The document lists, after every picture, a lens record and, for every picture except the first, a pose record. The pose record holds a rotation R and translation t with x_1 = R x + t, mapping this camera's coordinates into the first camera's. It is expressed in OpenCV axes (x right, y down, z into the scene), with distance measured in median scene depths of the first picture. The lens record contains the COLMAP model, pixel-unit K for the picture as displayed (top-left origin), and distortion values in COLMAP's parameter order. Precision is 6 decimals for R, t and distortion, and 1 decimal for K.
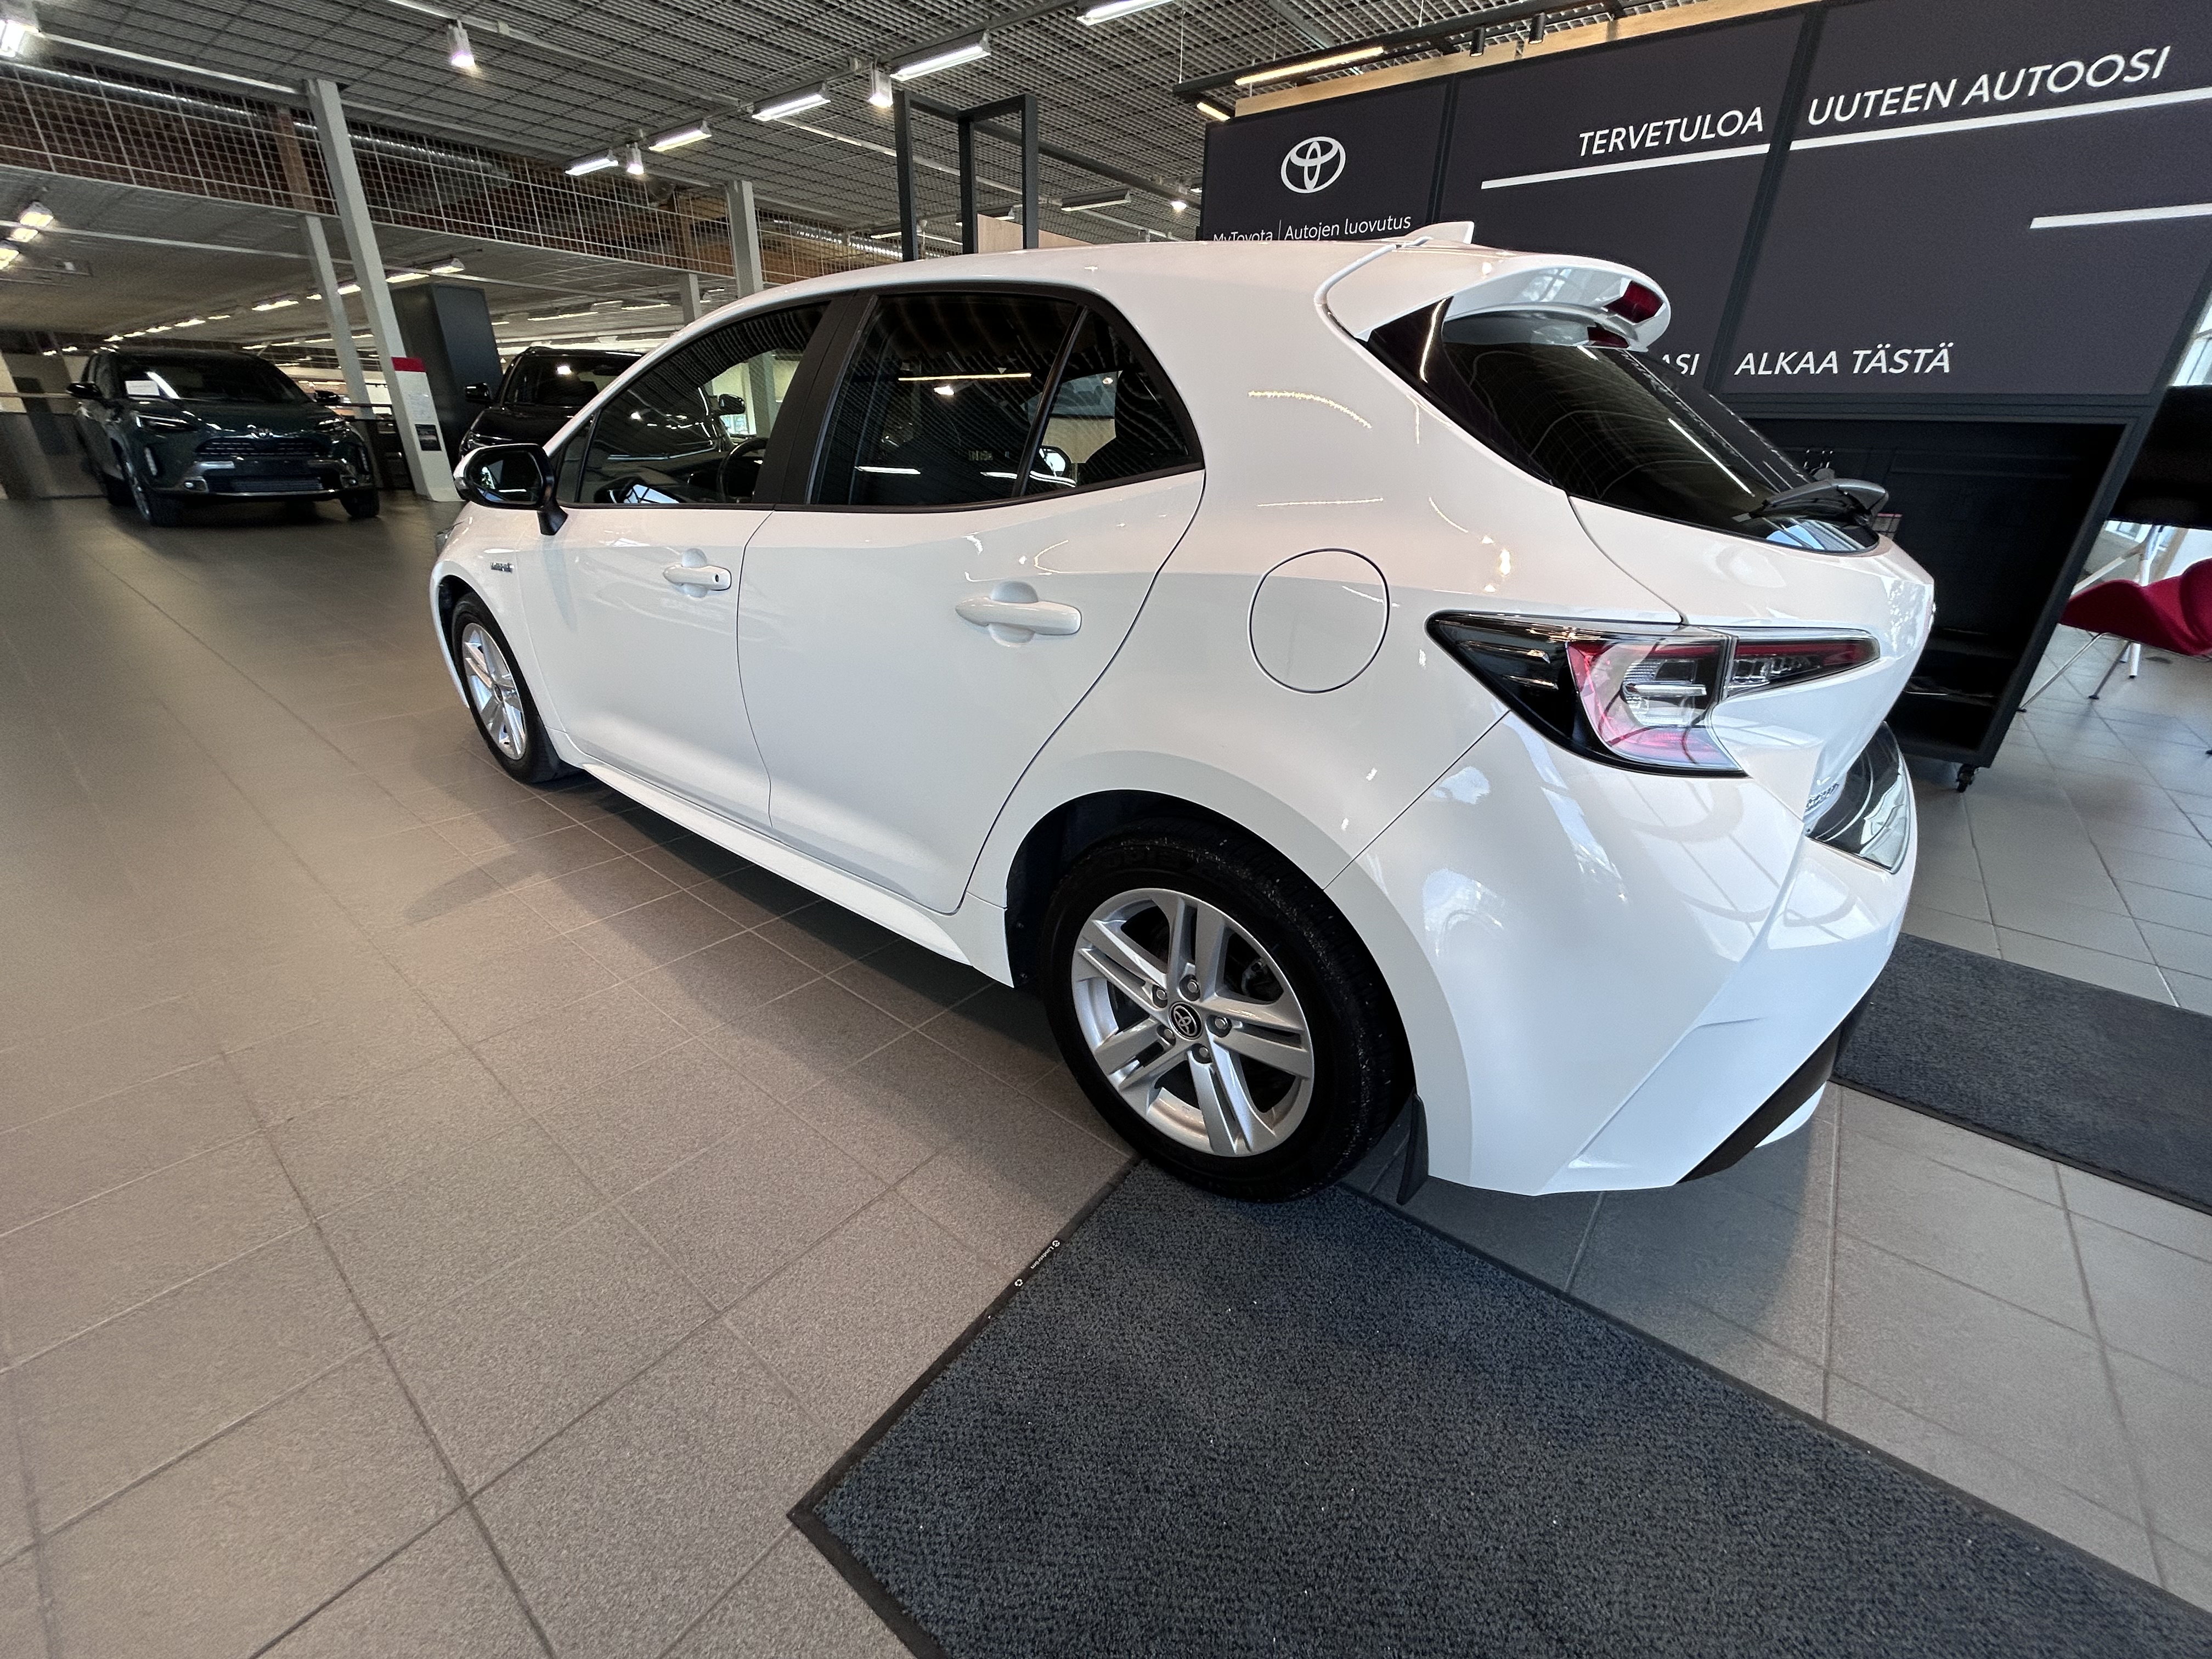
lens RADIAL K [[873.9, 0, 1121.3], [0, 873.9, 828.4], [0, 0, 1]] dist [-0.000798, -0.001382]
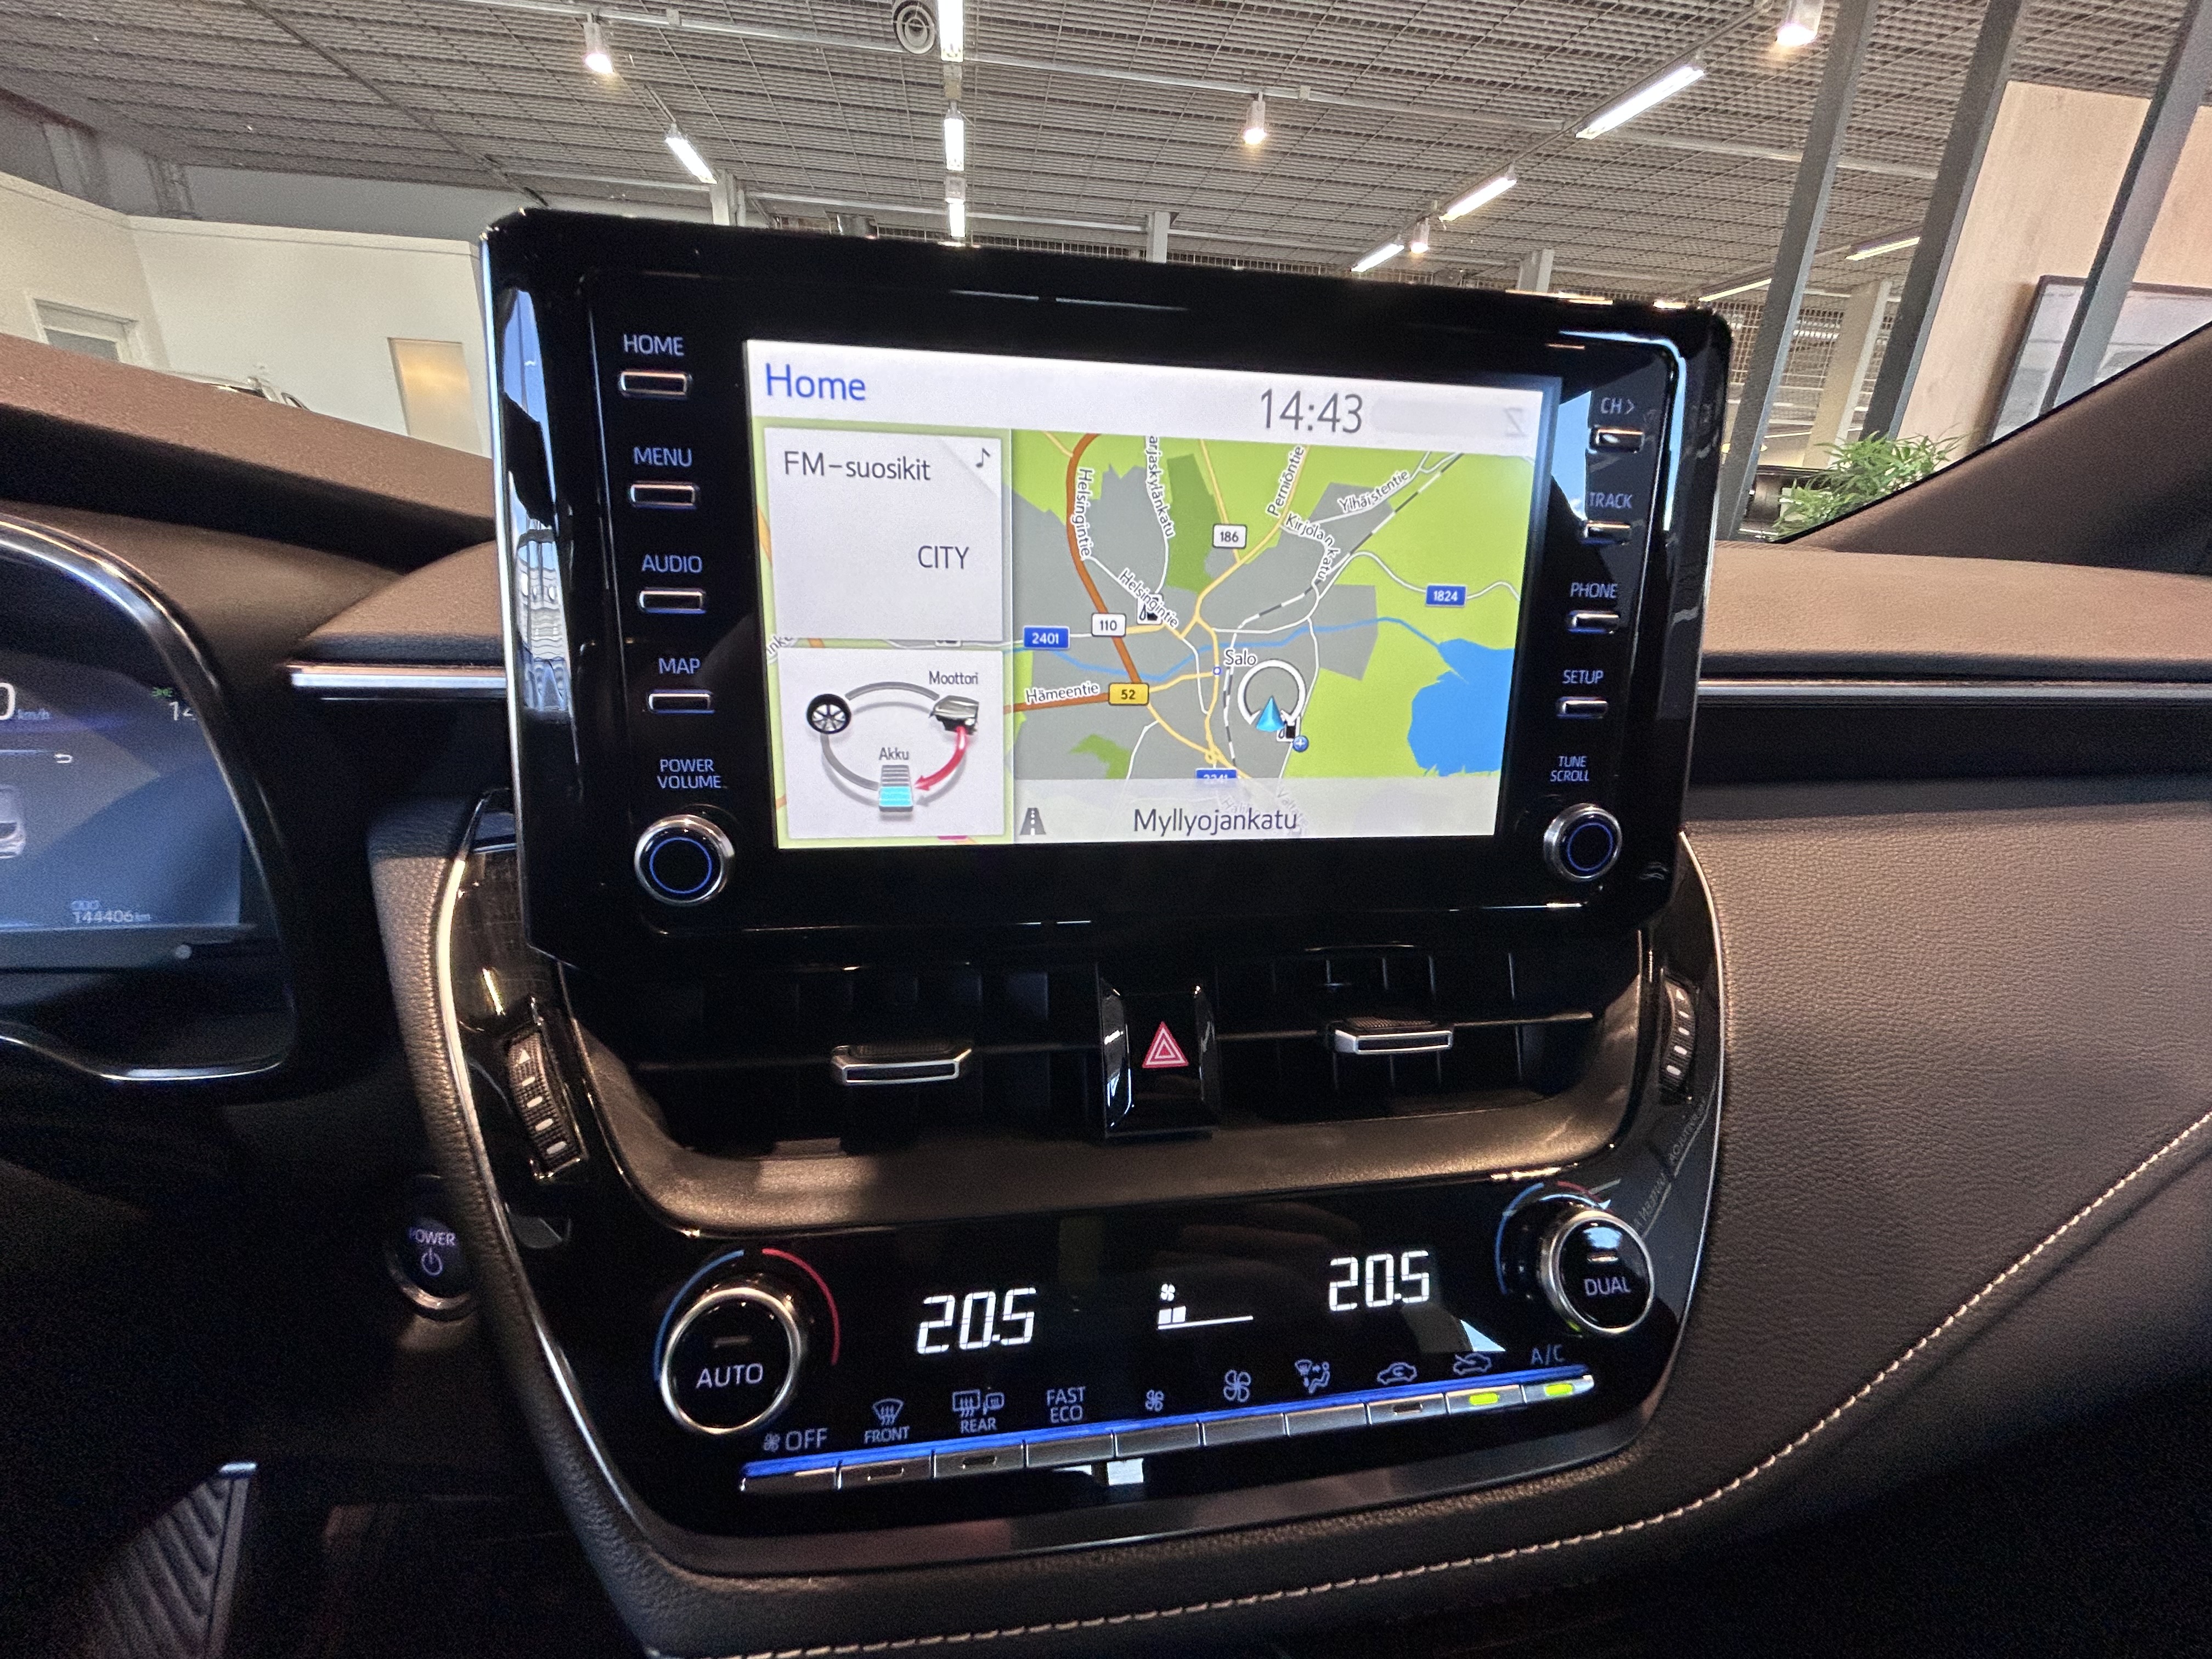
lens RADIAL K [[873.9, 0, 1102.4], [0, 873.9, 823.7], [0, 0, 1]] dist [-0.000798, -0.001382]
pose [[0.722653, 0.232765, -0.650840, -0.069030], [-0.299489, 0.954060, 0.008674, -0.099498], [0.622960, 0.188651, 0.759165, 0.212554]]
